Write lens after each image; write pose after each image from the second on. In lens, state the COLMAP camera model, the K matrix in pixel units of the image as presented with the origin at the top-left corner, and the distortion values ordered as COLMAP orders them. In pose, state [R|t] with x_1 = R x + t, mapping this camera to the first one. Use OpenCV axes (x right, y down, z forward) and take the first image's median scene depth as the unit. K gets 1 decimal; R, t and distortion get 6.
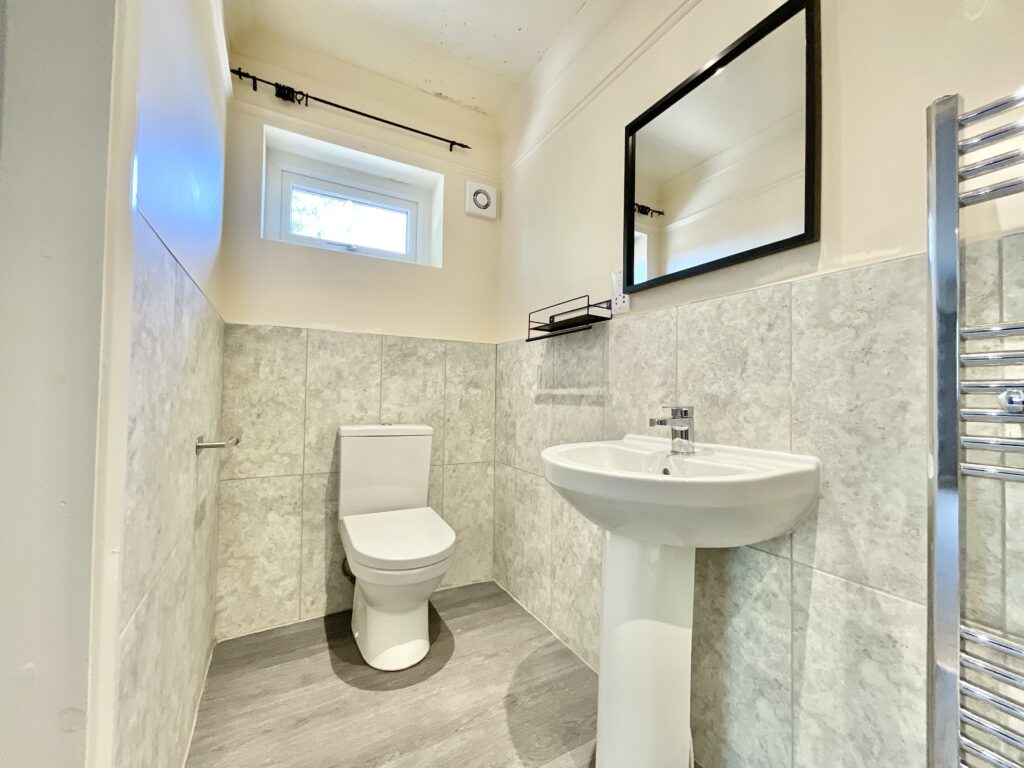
lens RADIAL K [[415.4, 0, 521.9], [0, 415.4, 382.5], [0, 0, 1]] dist [-0.002546, -0.000754]
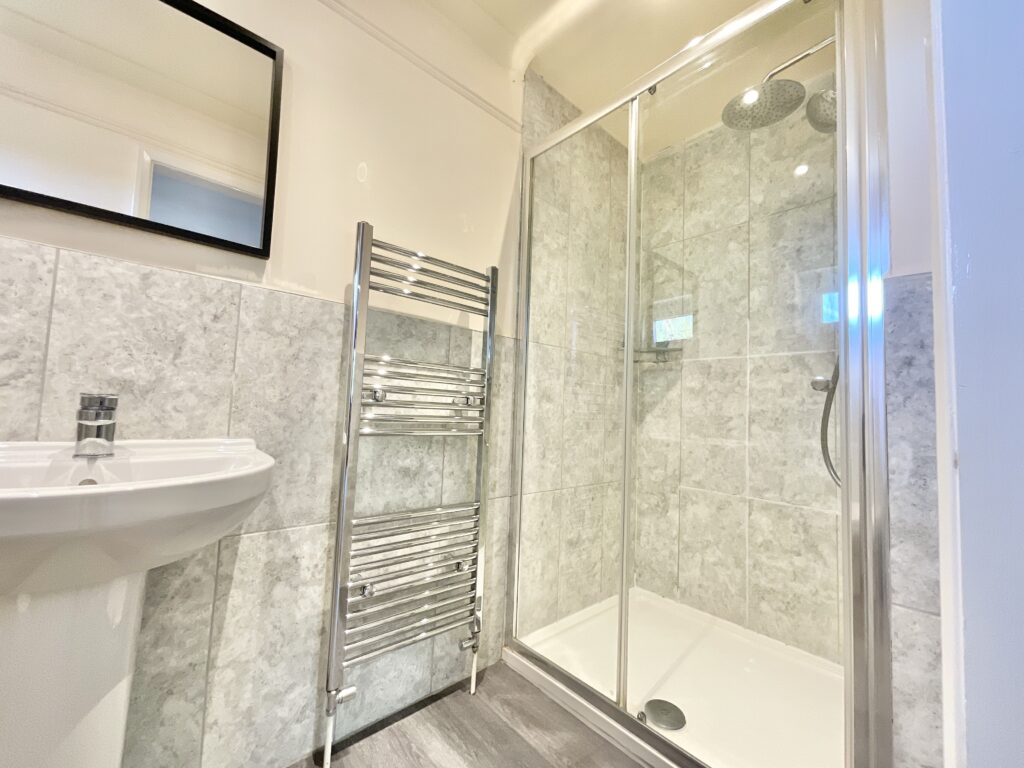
lens RADIAL K [[415.4, 0, 511.8], [0, 415.4, 383.4], [0, 0, 1]] dist [-0.002546, -0.000754]
pose [[-0.212808, 0.039503, 0.976295, -0.583936], [-0.070179, 0.995984, -0.055597, 0.034176], [-0.974571, -0.080347, -0.209181, 0.509427]]
